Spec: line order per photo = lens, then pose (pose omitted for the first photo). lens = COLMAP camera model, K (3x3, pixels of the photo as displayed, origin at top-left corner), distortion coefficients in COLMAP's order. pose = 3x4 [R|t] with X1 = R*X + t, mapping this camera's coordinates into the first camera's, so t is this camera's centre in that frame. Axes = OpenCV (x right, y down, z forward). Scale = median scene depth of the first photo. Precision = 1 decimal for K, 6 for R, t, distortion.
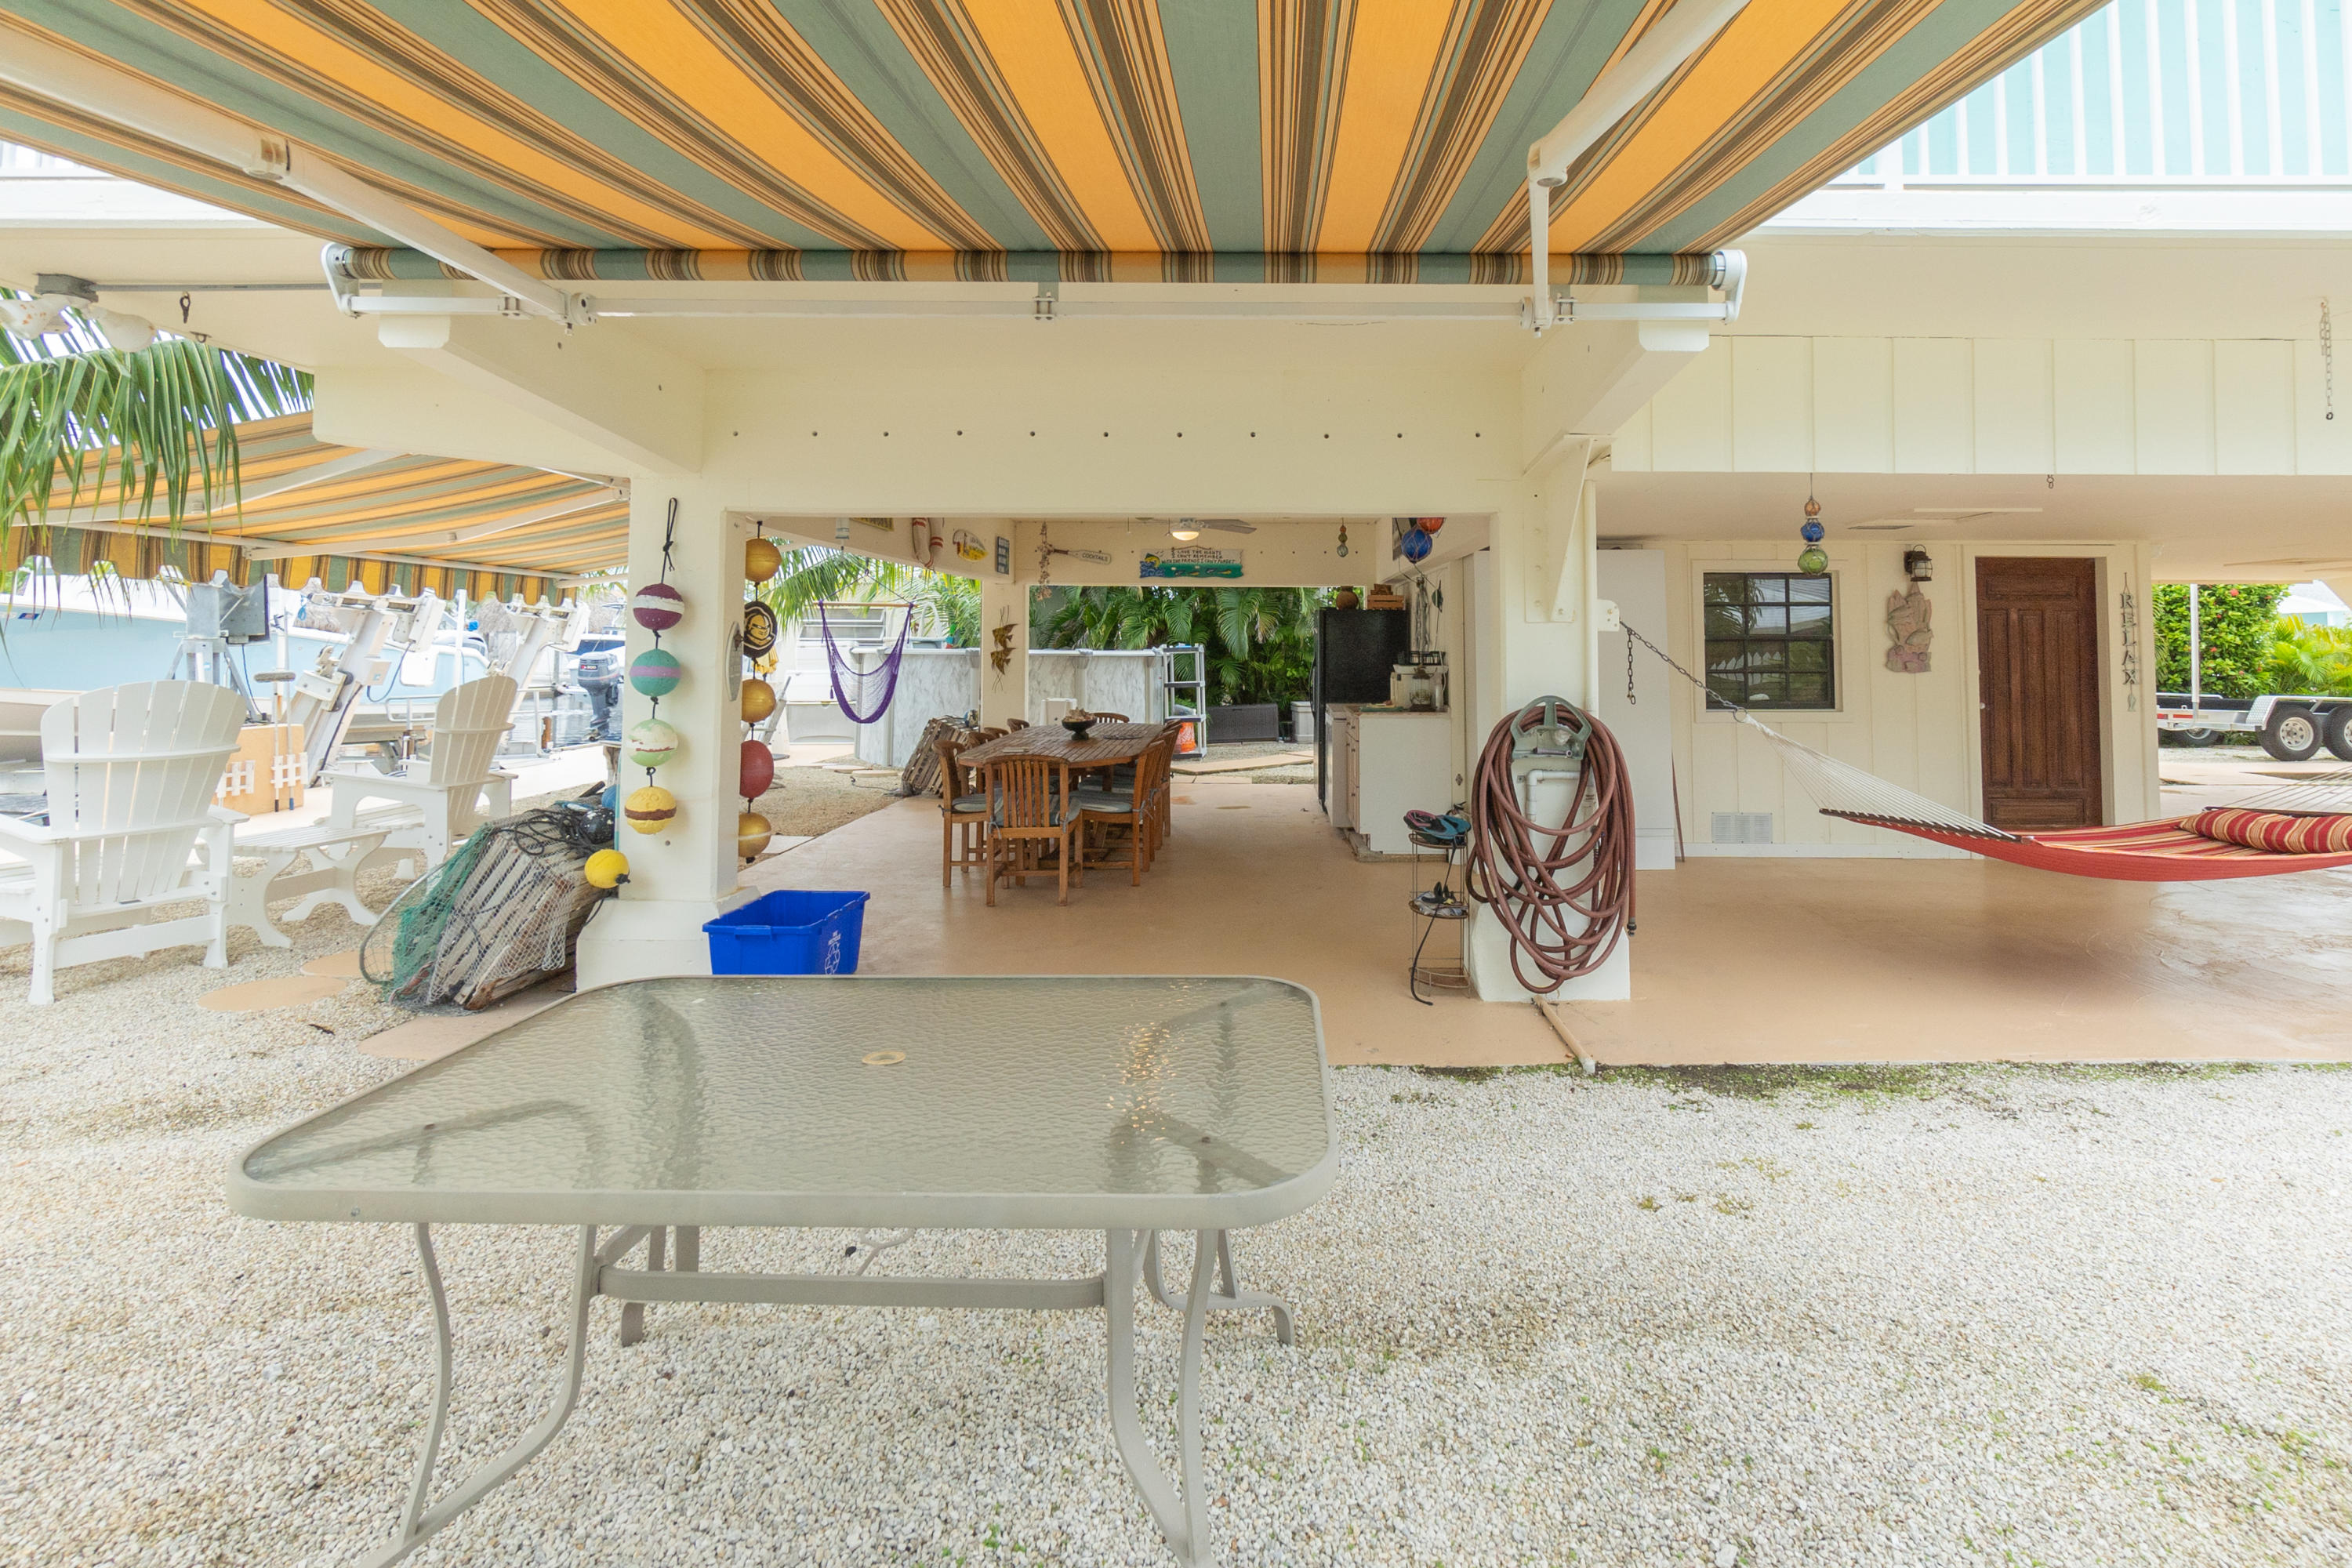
lens RADIAL K [[1058.1, 0, 1271.2], [0, 1058.1, 619.5], [0, 0, 1]] dist [0.005255, -0.000493]
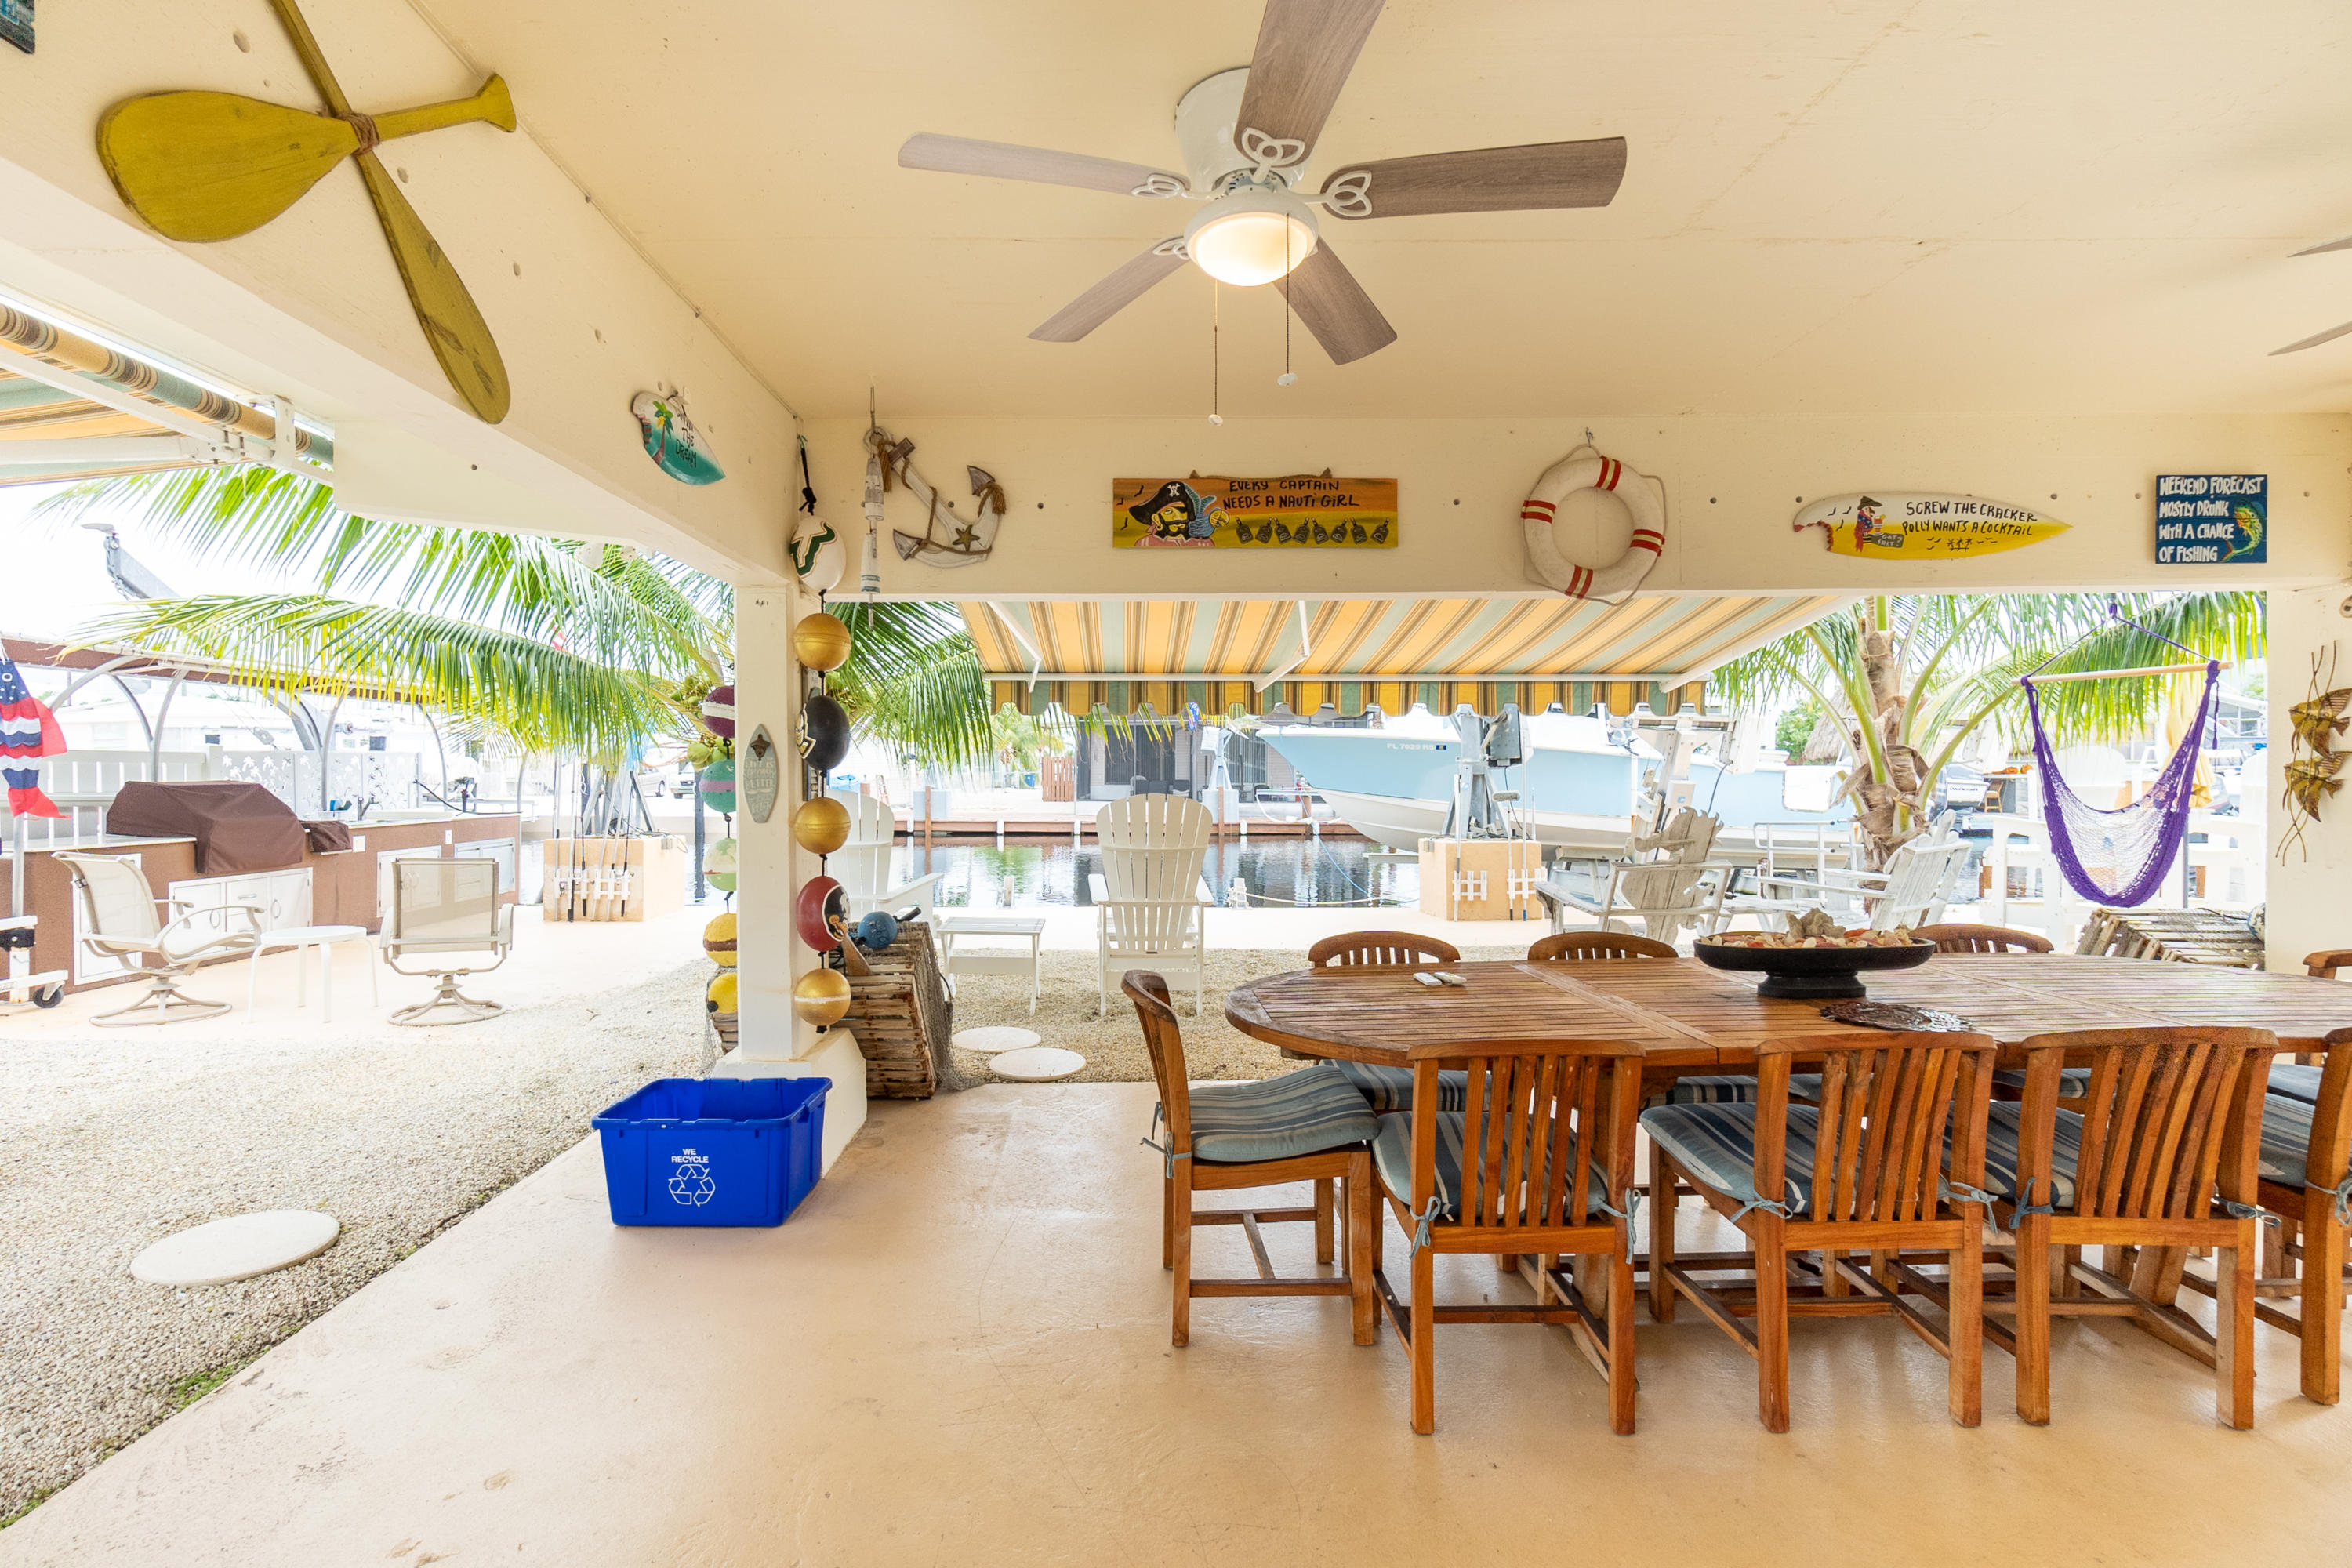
lens RADIAL K [[1058.1, 0, 1144.2], [0, 1058.1, 790.8], [0, 0, 1]] dist [0.005255, -0.000493]
pose [[-0.002168, 0.010777, -0.999940, 0.170253], [0.029278, 0.999514, 0.010709, 0.030674], [0.999569, -0.029253, -0.002483, 0.743710]]
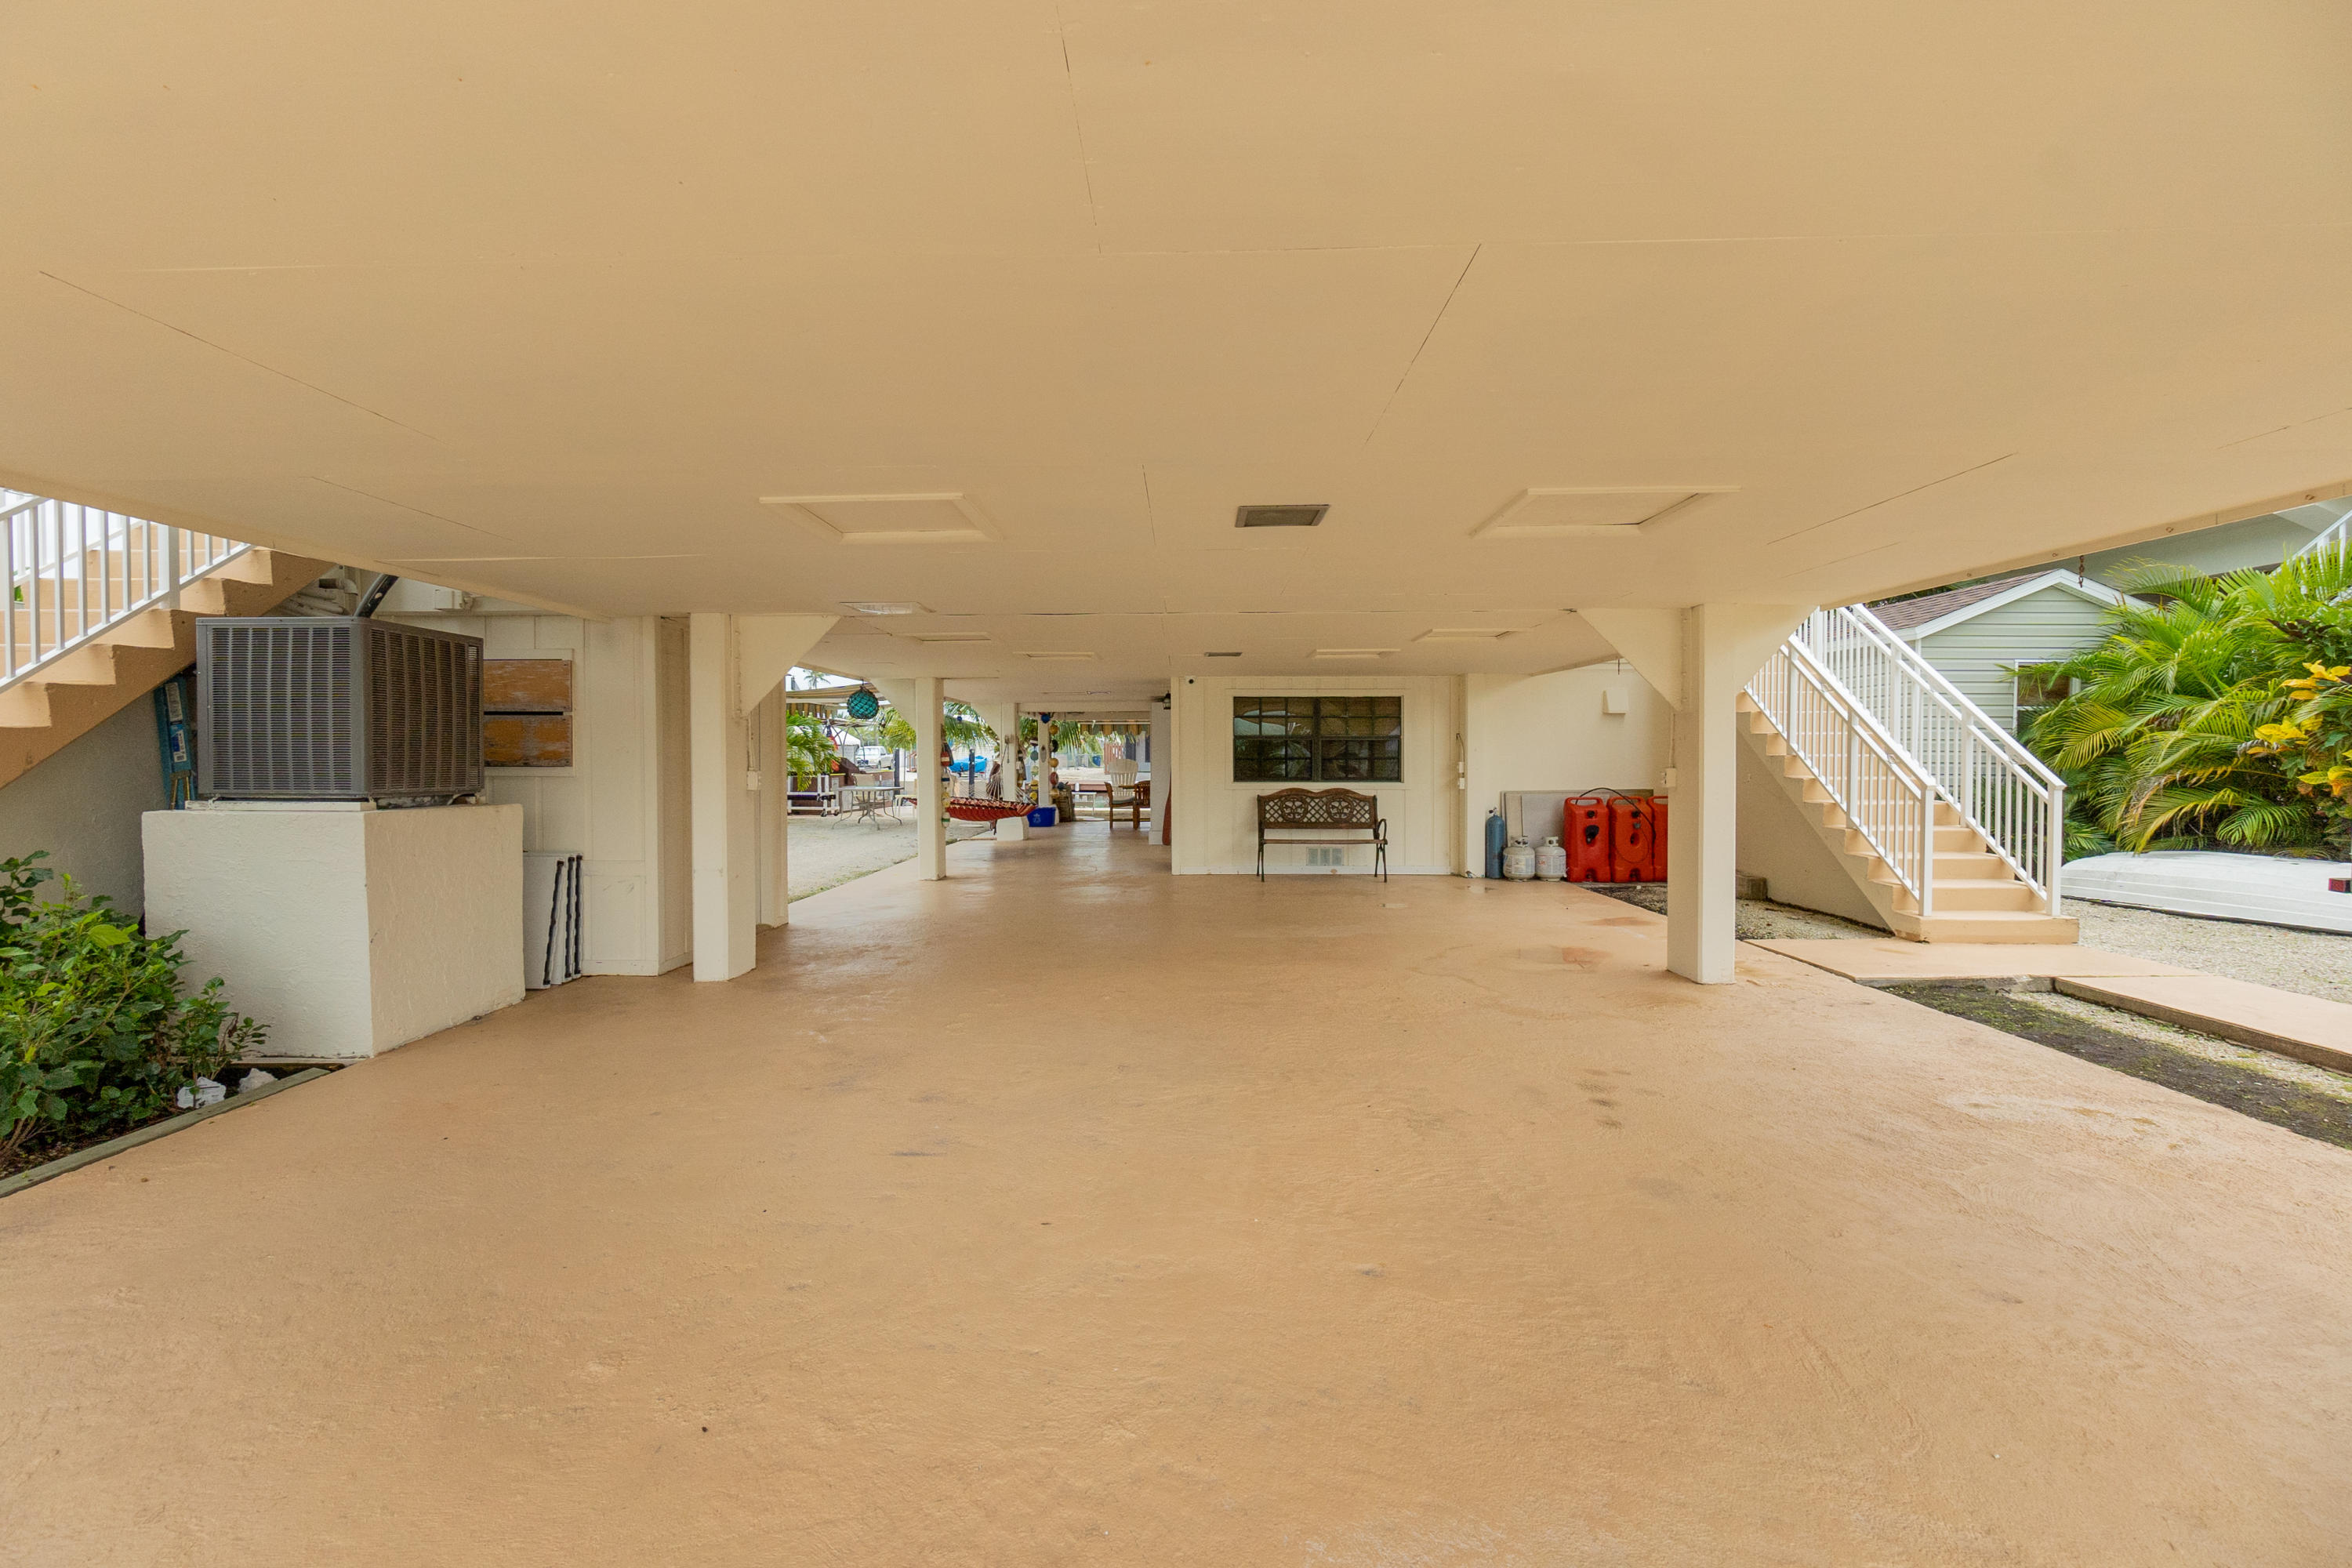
lens RADIAL K [[1058.1, 0, 1169.6], [0, 1058.1, 774.6], [0, 0, 1]] dist [0.005255, -0.000493]
pose [[-0.042288, 0.011727, -0.999037, 2.248223], [0.030578, 0.999478, 0.010438, 0.056554], [0.998637, -0.030108, -0.042625, 0.985859]]
